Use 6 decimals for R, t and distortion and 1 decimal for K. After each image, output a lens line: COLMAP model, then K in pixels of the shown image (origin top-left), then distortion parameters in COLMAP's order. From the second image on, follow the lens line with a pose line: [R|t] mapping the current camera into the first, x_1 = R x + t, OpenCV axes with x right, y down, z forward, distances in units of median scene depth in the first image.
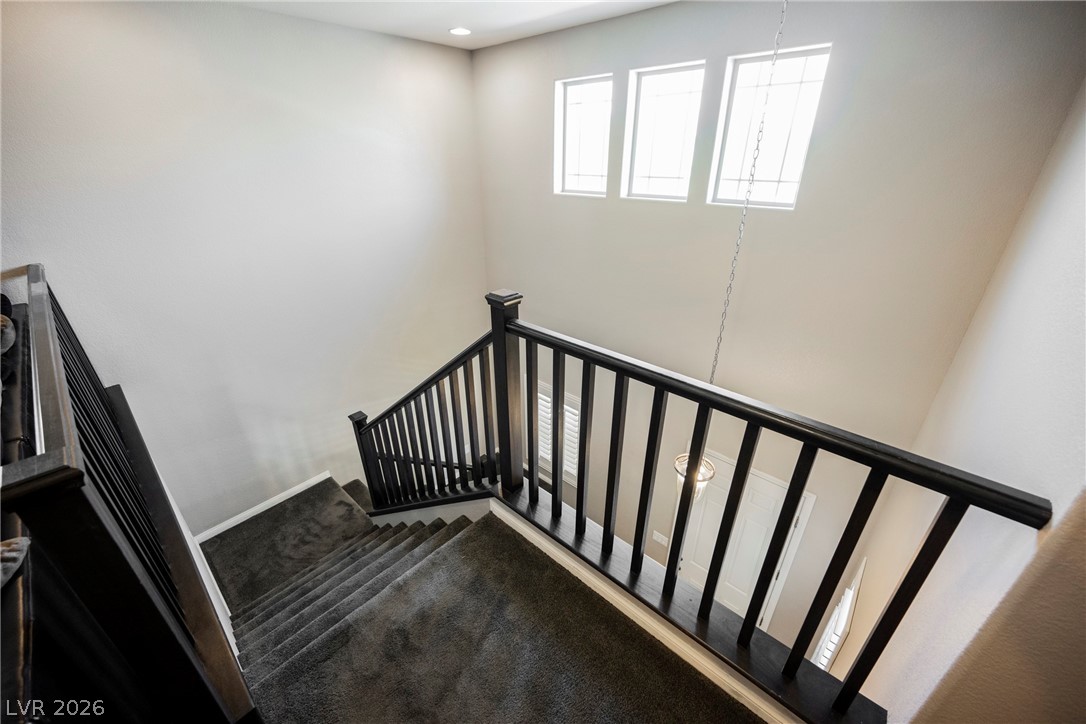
lens RADIAL K [[423.1, 0, 543.0], [0, 423.1, 361.3], [0, 0, 1]] dist [-0.000135, -0.000021]
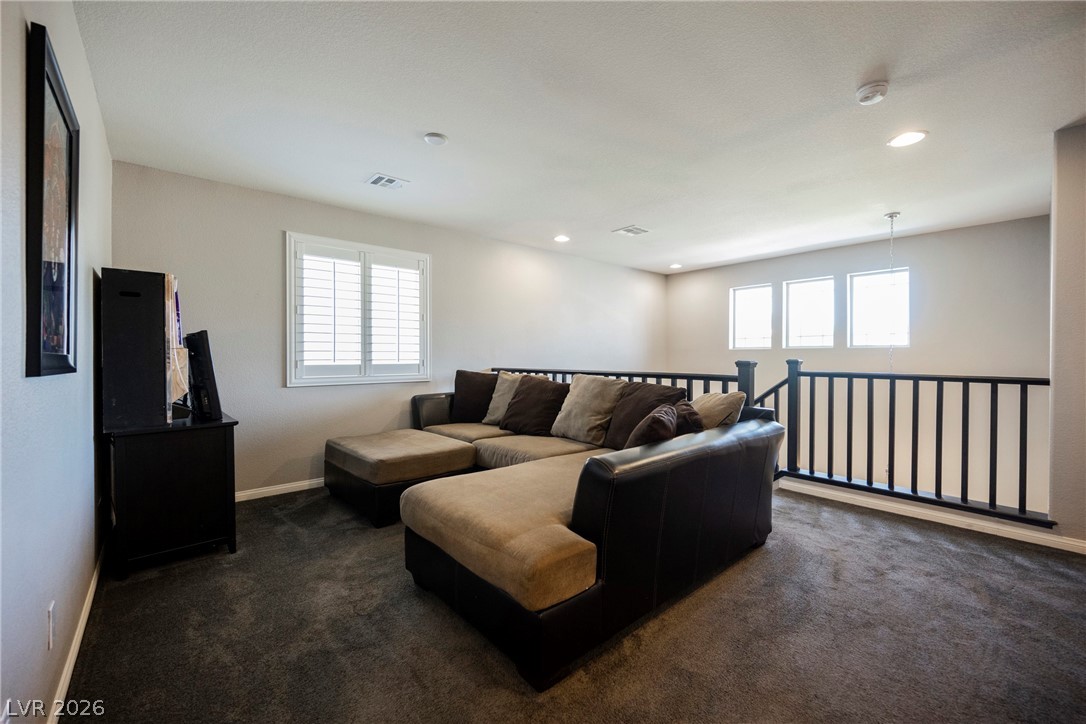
lens RADIAL K [[450.1, 0, 546.3], [0, 450.1, 356.5], [0, 0, 1]] dist [-0.000470, -0.000091]
pose [[0.992991, 0.003363, -0.118146, -0.550842], [-0.055644, 0.895190, -0.442197, 0.474170], [0.104276, 0.445672, 0.889102, -0.630014]]
